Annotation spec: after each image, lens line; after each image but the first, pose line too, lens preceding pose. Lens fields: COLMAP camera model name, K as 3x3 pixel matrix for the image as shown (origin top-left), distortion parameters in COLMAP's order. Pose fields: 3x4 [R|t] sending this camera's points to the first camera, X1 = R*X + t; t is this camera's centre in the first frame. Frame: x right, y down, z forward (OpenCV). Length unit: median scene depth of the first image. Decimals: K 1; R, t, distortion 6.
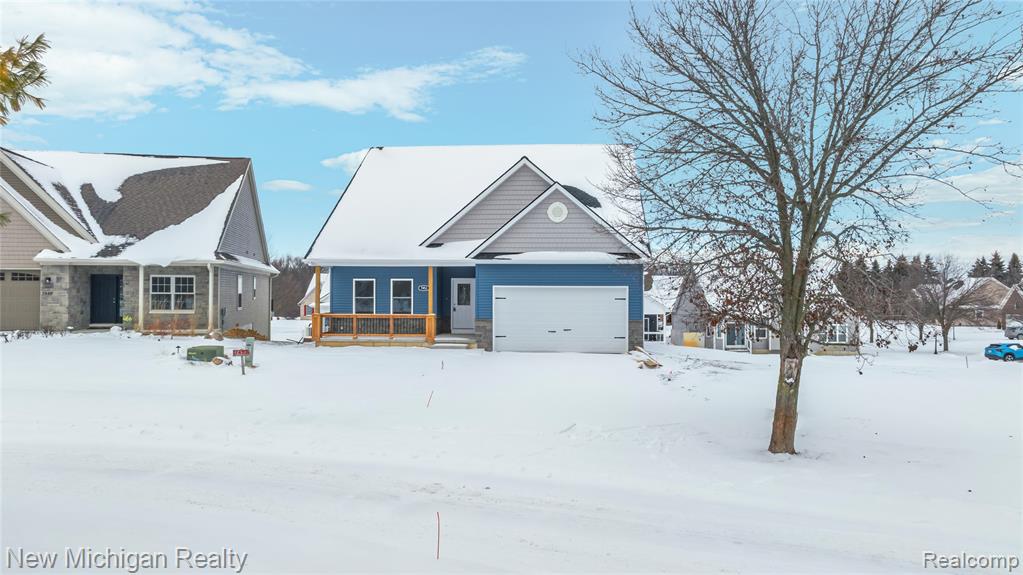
lens RADIAL K [[731.4, 0, 510.4], [0, 731.4, 280.6], [0, 0, 1]] dist [-0.010145, -0.000922]
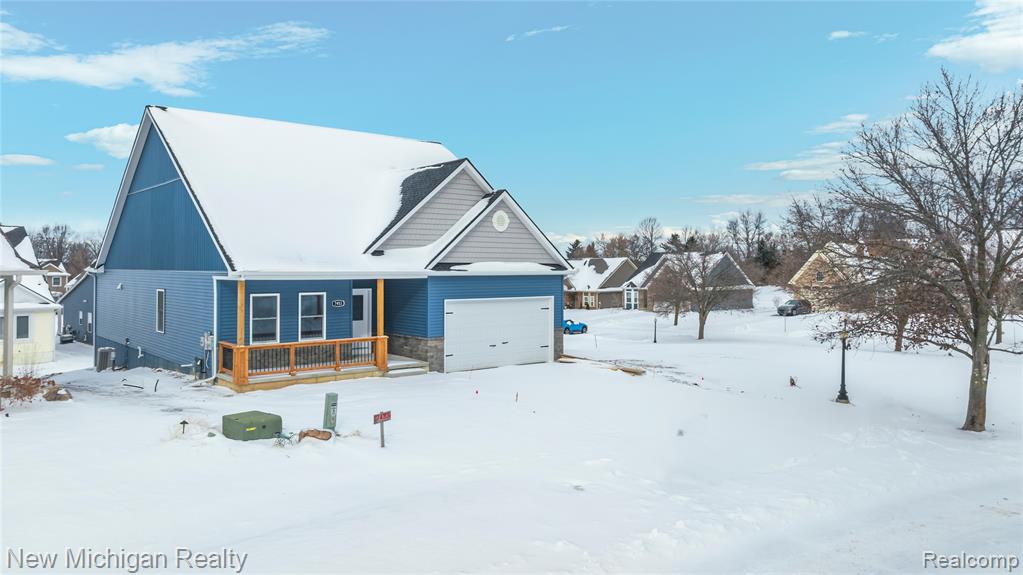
lens RADIAL K [[731.4, 0, 510.4], [0, 731.4, 280.6], [0, 0, 1]] dist [-0.010145, -0.000922]
pose [[0.705922, -0.016386, 0.708100, -0.594162], [-0.007102, 0.999518, 0.030210, -0.043674], [-0.708254, -0.026355, 0.705466, 0.308869]]
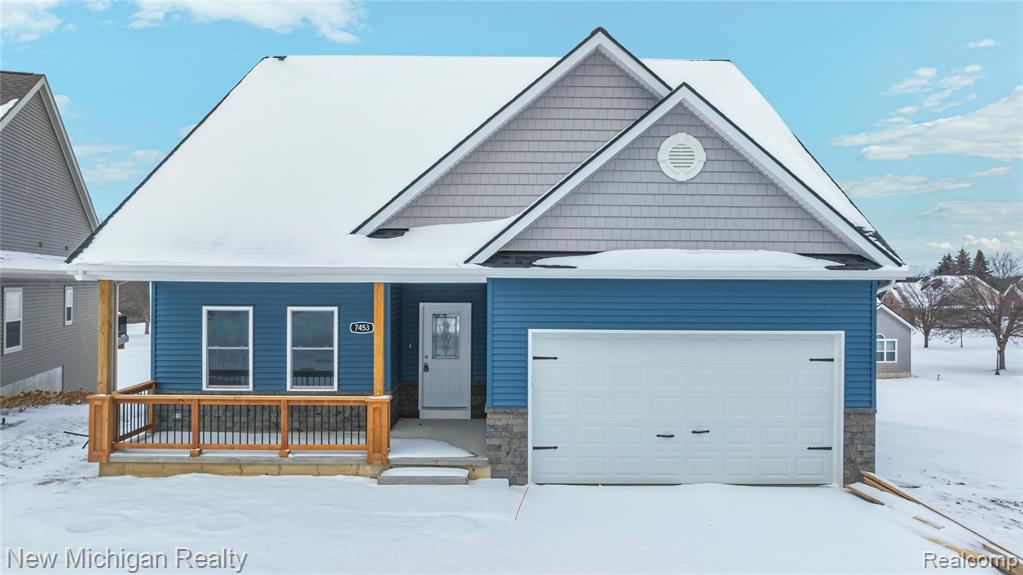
lens RADIAL K [[731.4, 0, 510.4], [0, 731.4, 280.6], [0, 0, 1]] dist [-0.010145, -0.000922]
pose [[0.996132, 0.001761, 0.087855, -0.070684], [-0.002576, 0.999955, 0.009161, -0.024830], [-0.087835, -0.009352, 0.996091, 0.574099]]
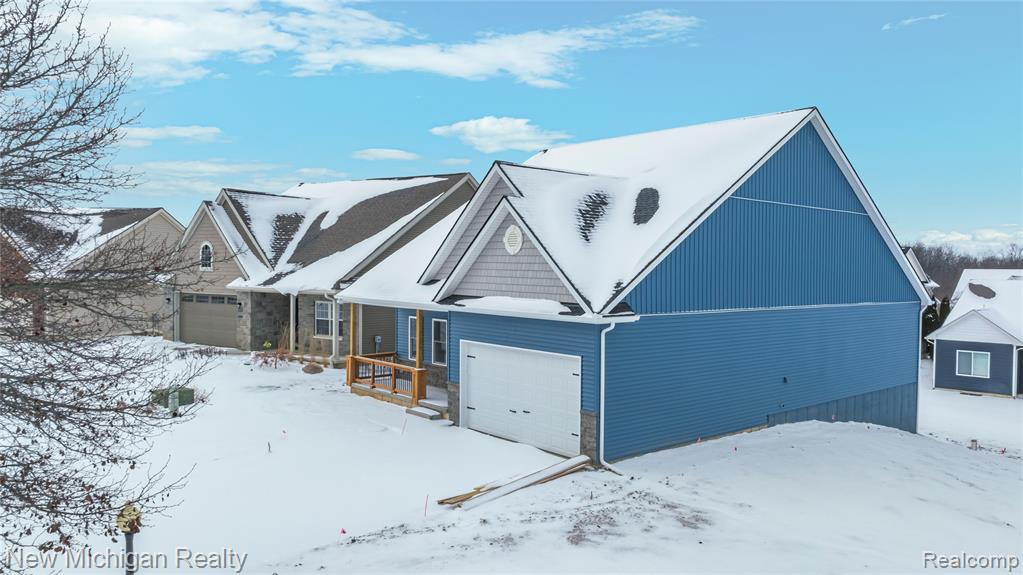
lens RADIAL K [[779.8, 0, 574.6], [0, 779.8, 285.0], [0, 0, 1]] dist [0.005197, 0.000641]
pose [[0.727675, 0.022207, -0.685562, 0.599286], [-0.004448, 0.999608, 0.027659, -0.070440], [0.685907, -0.017077, 0.727488, 0.496893]]
